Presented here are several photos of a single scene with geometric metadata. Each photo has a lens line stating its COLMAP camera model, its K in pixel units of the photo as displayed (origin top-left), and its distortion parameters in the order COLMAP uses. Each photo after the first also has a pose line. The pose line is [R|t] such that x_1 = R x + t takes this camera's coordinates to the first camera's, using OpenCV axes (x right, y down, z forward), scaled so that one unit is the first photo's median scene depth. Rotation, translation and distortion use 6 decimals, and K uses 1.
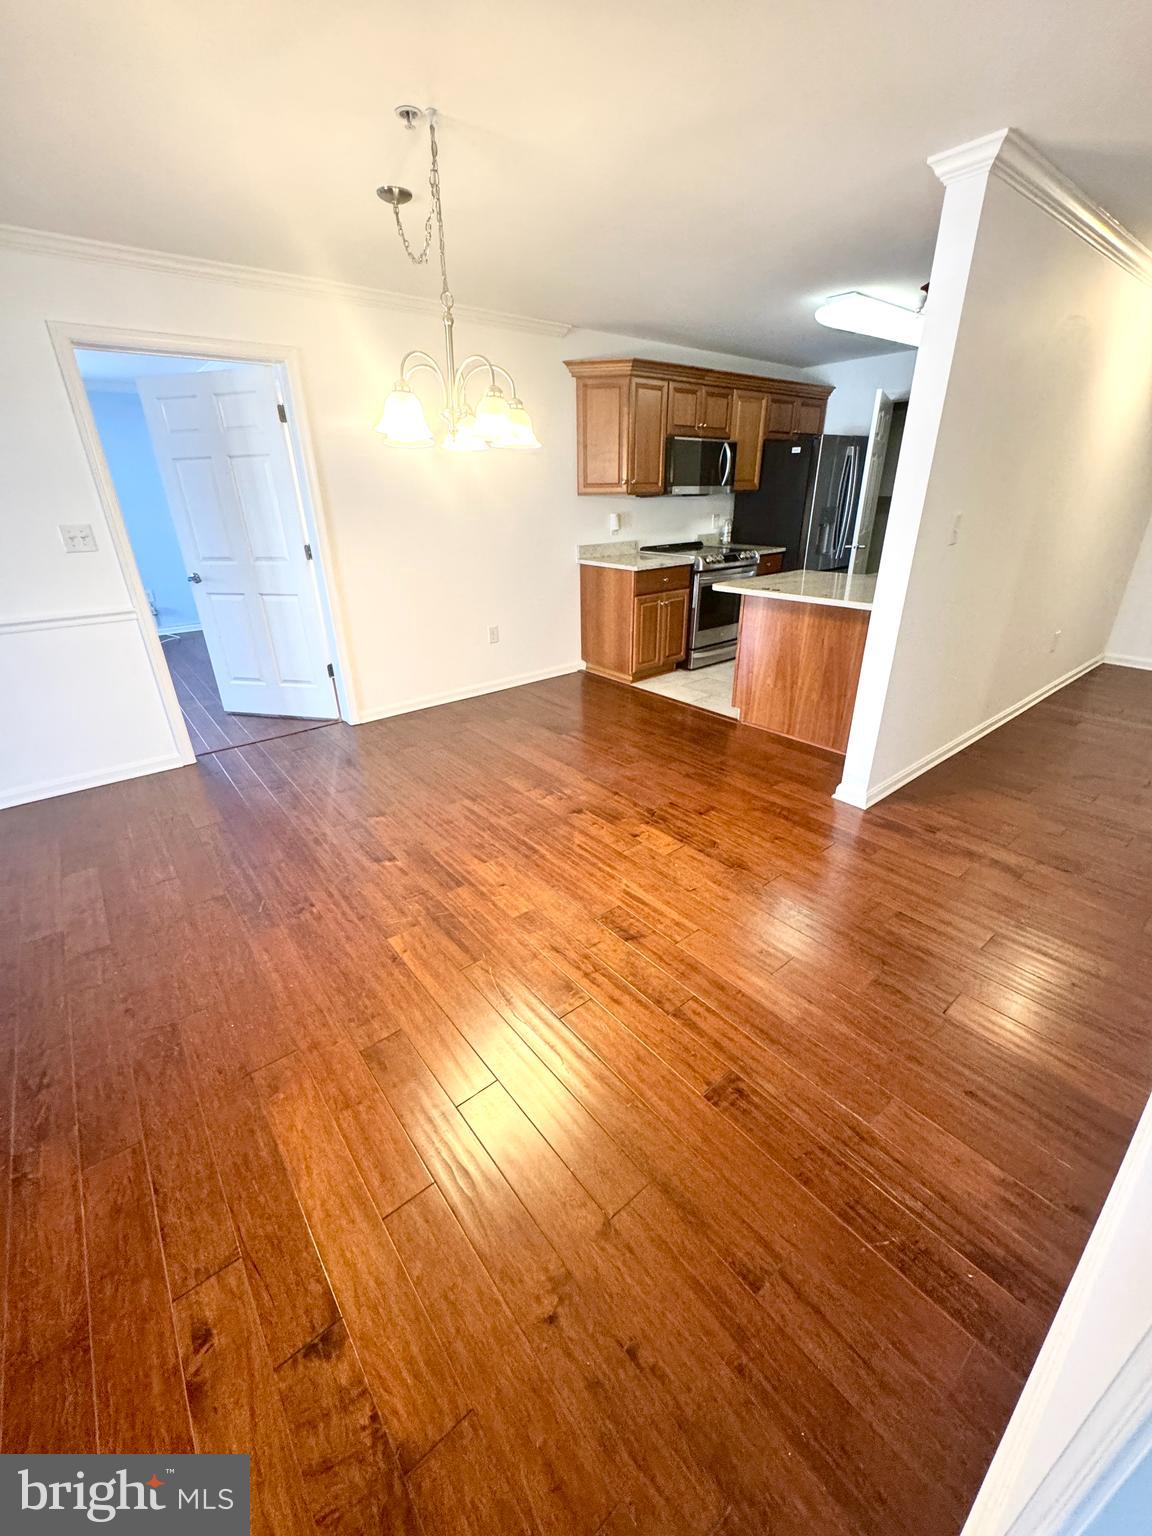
lens RADIAL K [[617.3, 0, 576.0], [0, 617.3, 768.0], [0, 0, 1]] dist [-0.002849, -0.000670]
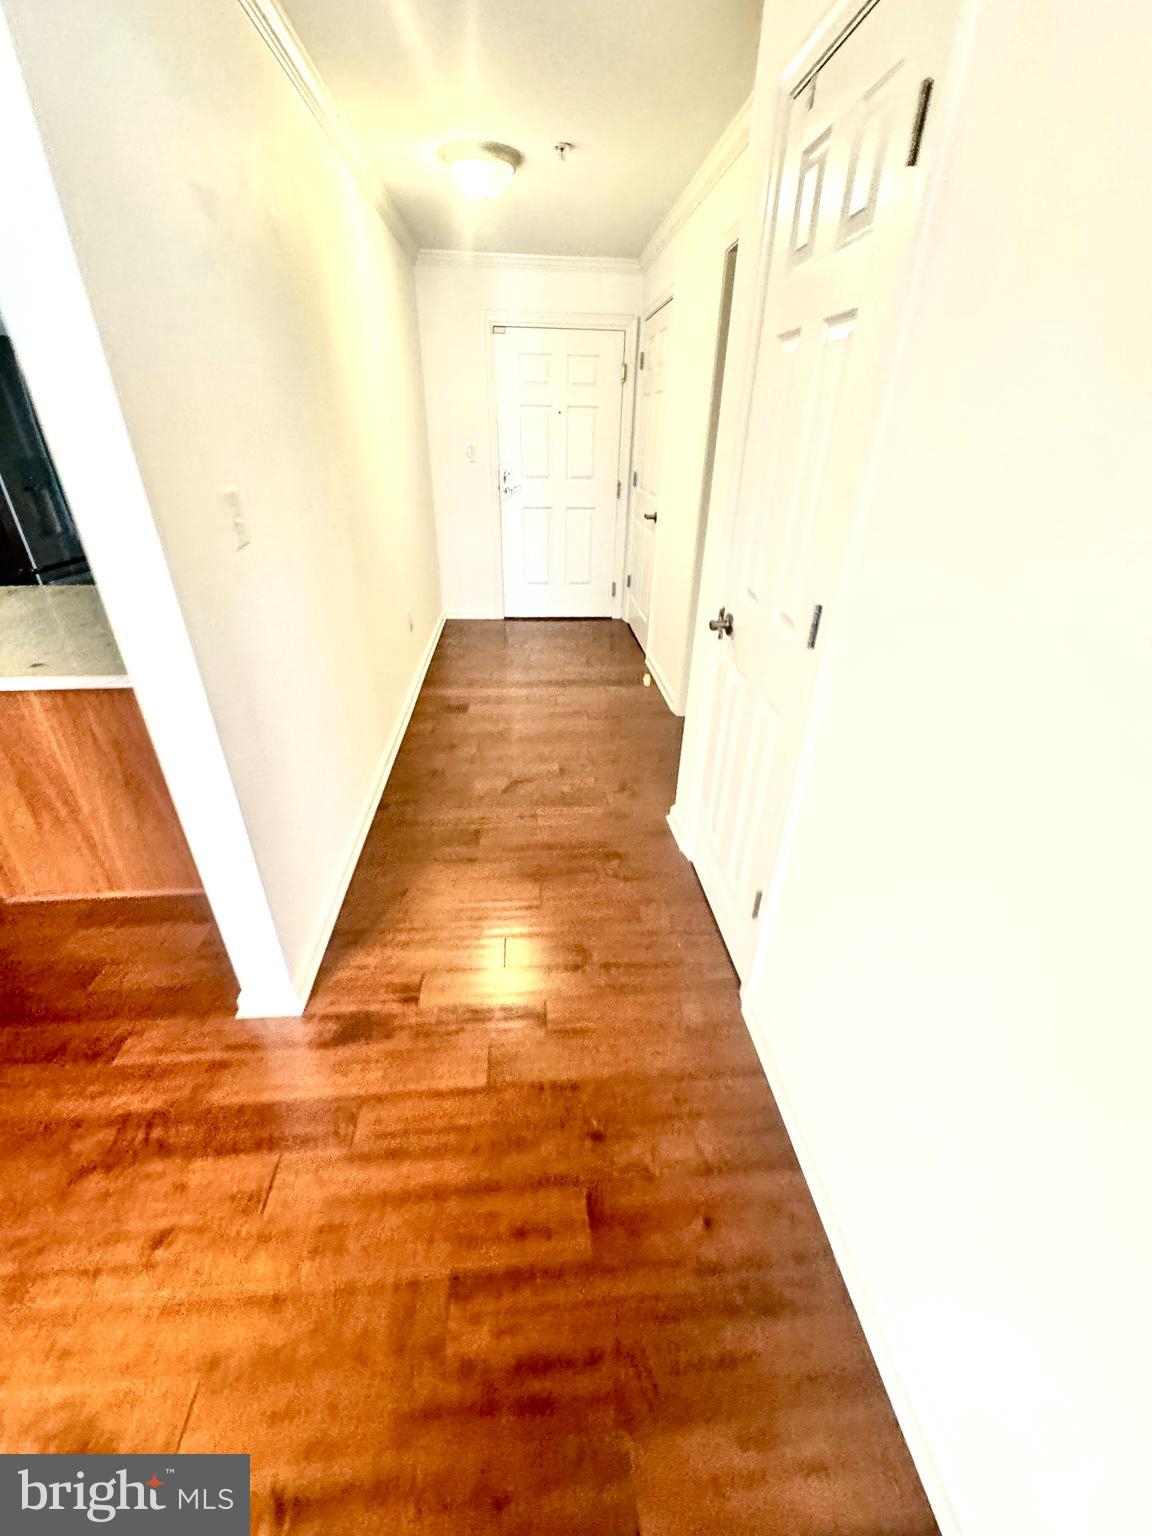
lens RADIAL K [[617.3, 0, 576.0], [0, 617.3, 768.0], [0, 0, 1]] dist [-0.002849, -0.000670]
pose [[0.561080, -0.379962, 0.735403, 0.267255], [0.323301, 0.918450, 0.227873, -0.187755], [-0.762014, 0.109902, 0.638166, 0.395925]]
